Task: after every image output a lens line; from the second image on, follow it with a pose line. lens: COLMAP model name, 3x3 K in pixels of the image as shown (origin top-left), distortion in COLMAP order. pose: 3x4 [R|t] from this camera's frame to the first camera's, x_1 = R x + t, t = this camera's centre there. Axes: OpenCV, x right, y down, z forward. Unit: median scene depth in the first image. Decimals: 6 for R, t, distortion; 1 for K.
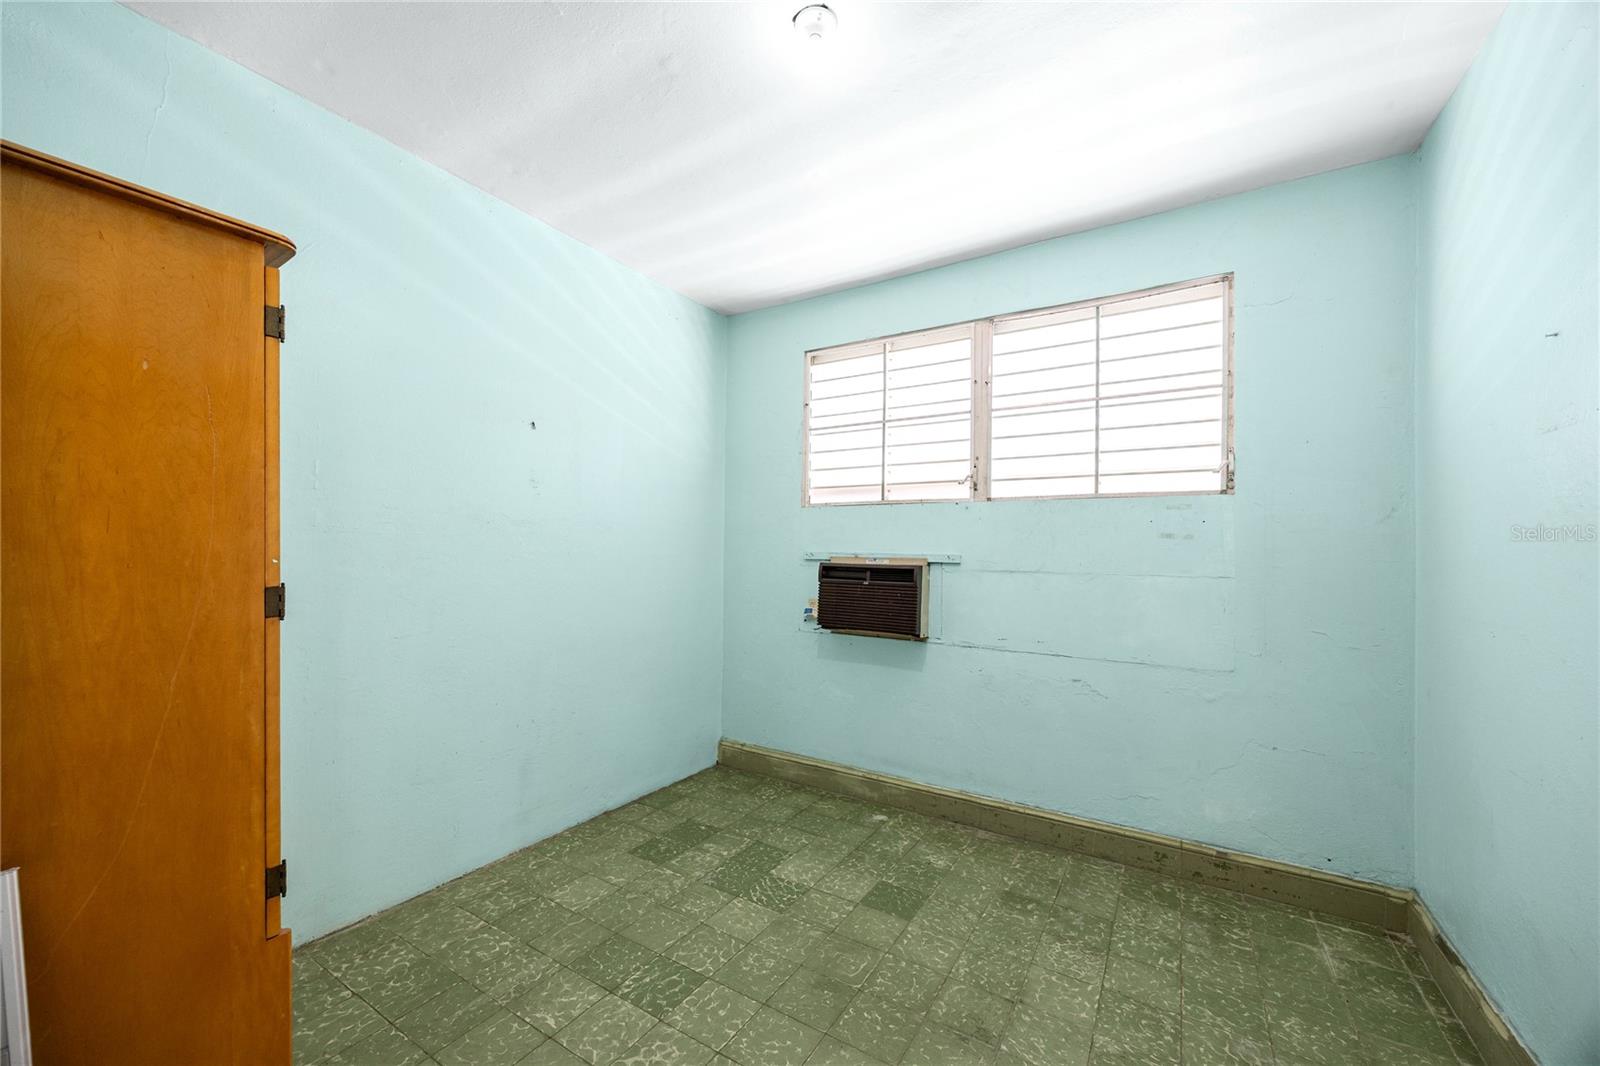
lens RADIAL K [[627.1, 0, 801.6], [0, 627.1, 546.1], [0, 0, 1]] dist [0.002699, 0.000132]
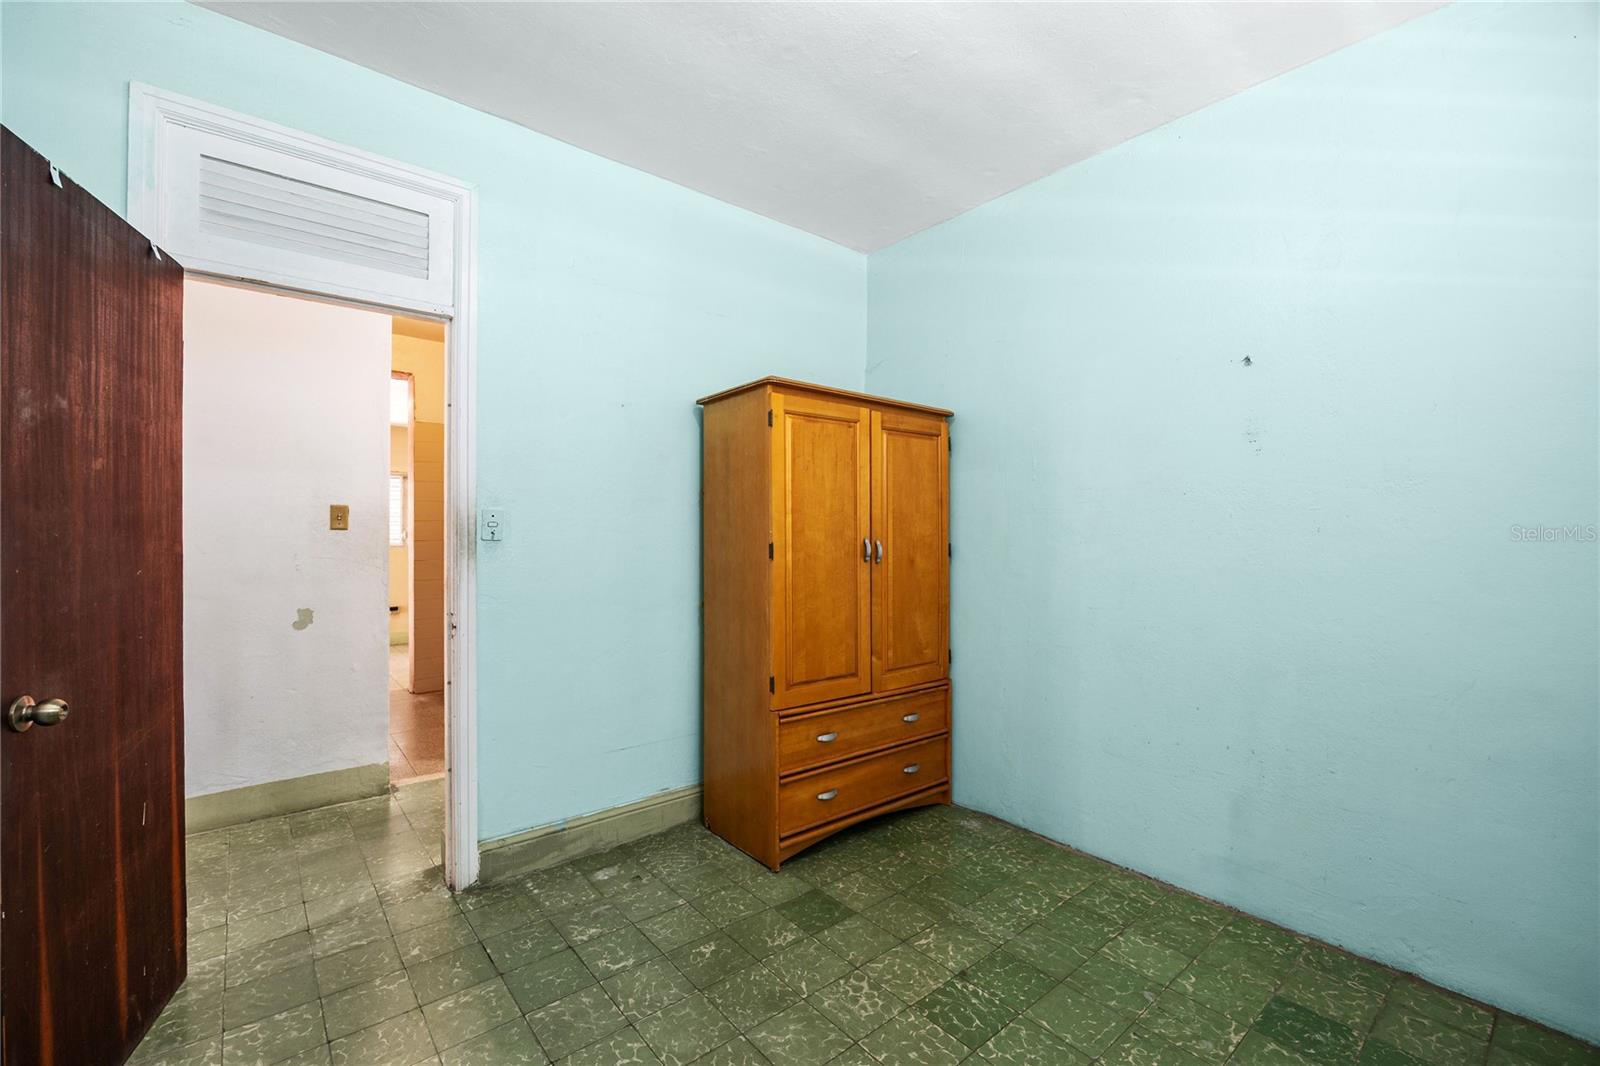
lens RADIAL K [[694.1, 0, 801.8], [0, 694.1, 536.0], [0, 0, 1]] dist [-0.000935, -0.000132]
pose [[-0.327945, -0.005882, -0.944678, 0.749351], [0.004295, 0.999961, -0.007717, 0.031797], [0.944687, -0.006588, -0.327907, 1.059039]]
